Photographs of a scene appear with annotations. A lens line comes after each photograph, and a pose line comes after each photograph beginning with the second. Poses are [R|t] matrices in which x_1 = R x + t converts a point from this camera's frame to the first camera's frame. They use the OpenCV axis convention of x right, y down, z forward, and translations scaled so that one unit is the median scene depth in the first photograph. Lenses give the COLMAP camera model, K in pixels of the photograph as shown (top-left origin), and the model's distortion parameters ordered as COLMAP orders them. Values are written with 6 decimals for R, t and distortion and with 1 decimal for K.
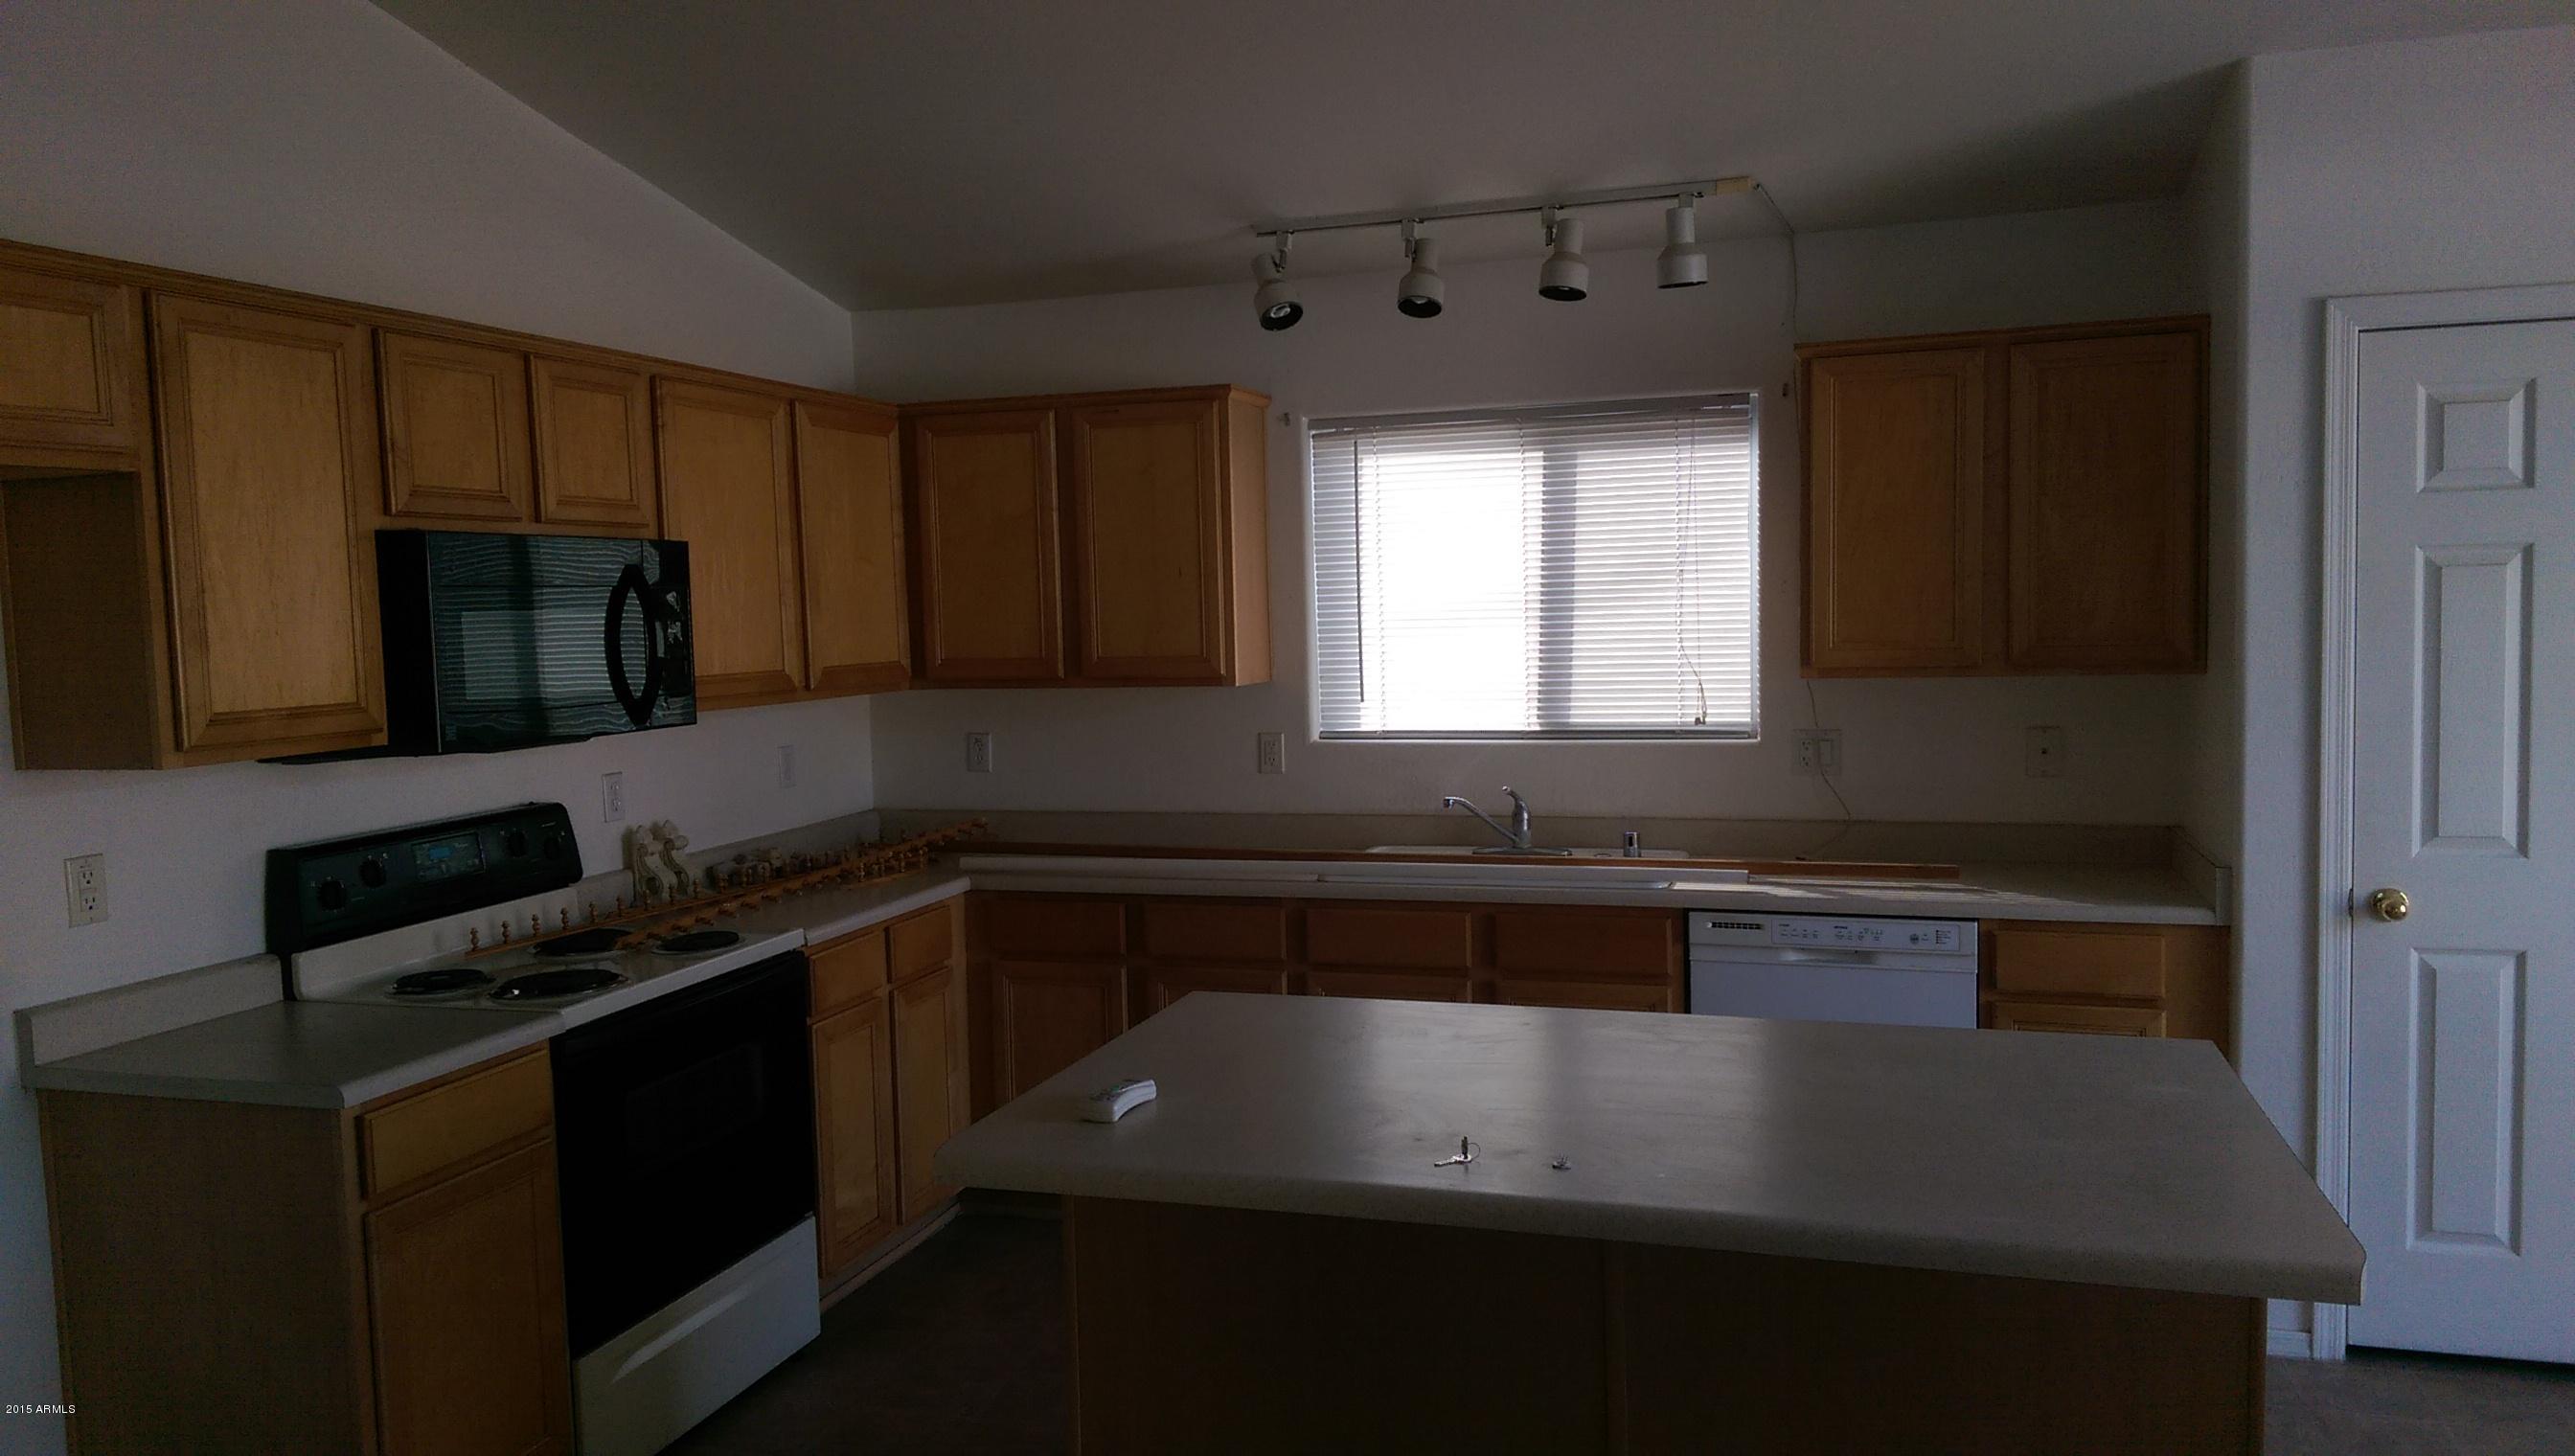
lens RADIAL K [[1787.7, 0, 1287.5], [0, 1787.7, 728.0], [0, 0, 1]] dist [0.090193, -0.129427]
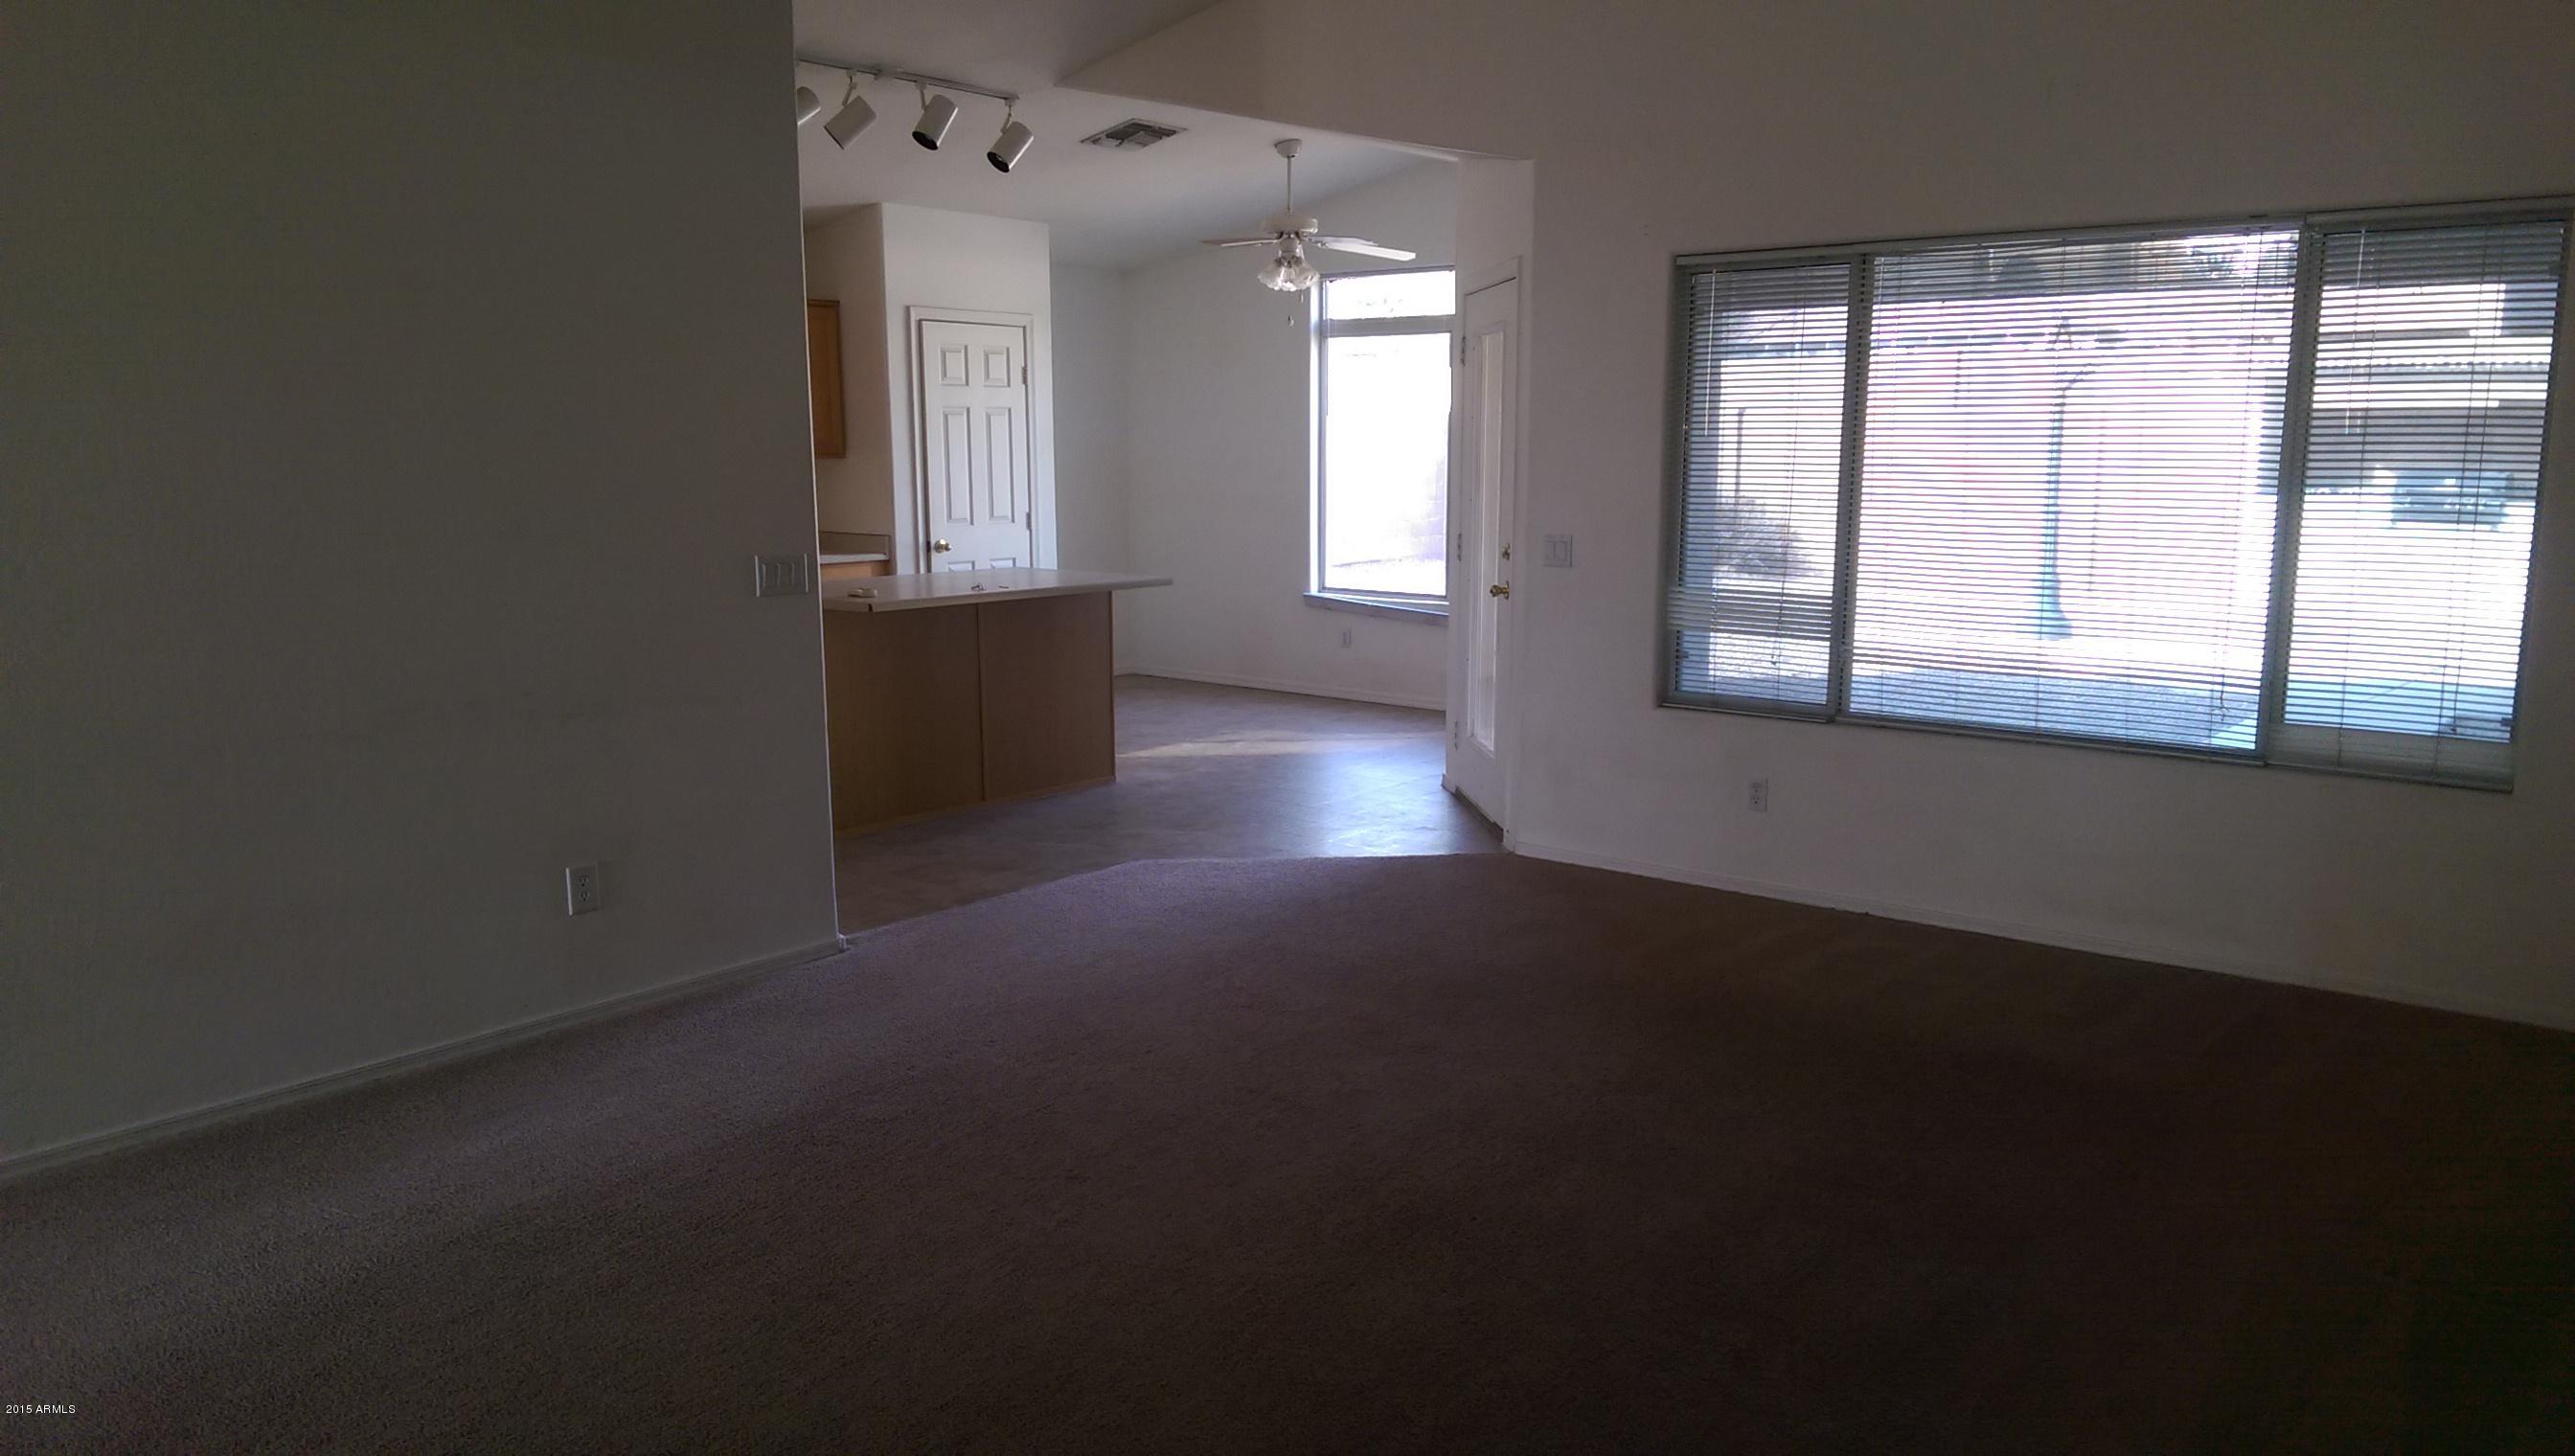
lens RADIAL K [[1813.9, 0, 1325.9], [0, 1813.9, 719.9], [0, 0, 1]] dist [0.082270, -0.094138]
pose [[0.338033, -0.119081, 0.933570, -1.681984], [0.055521, 0.992758, 0.106527, 0.098550], [-0.939495, 0.015823, 0.342196, -0.413330]]
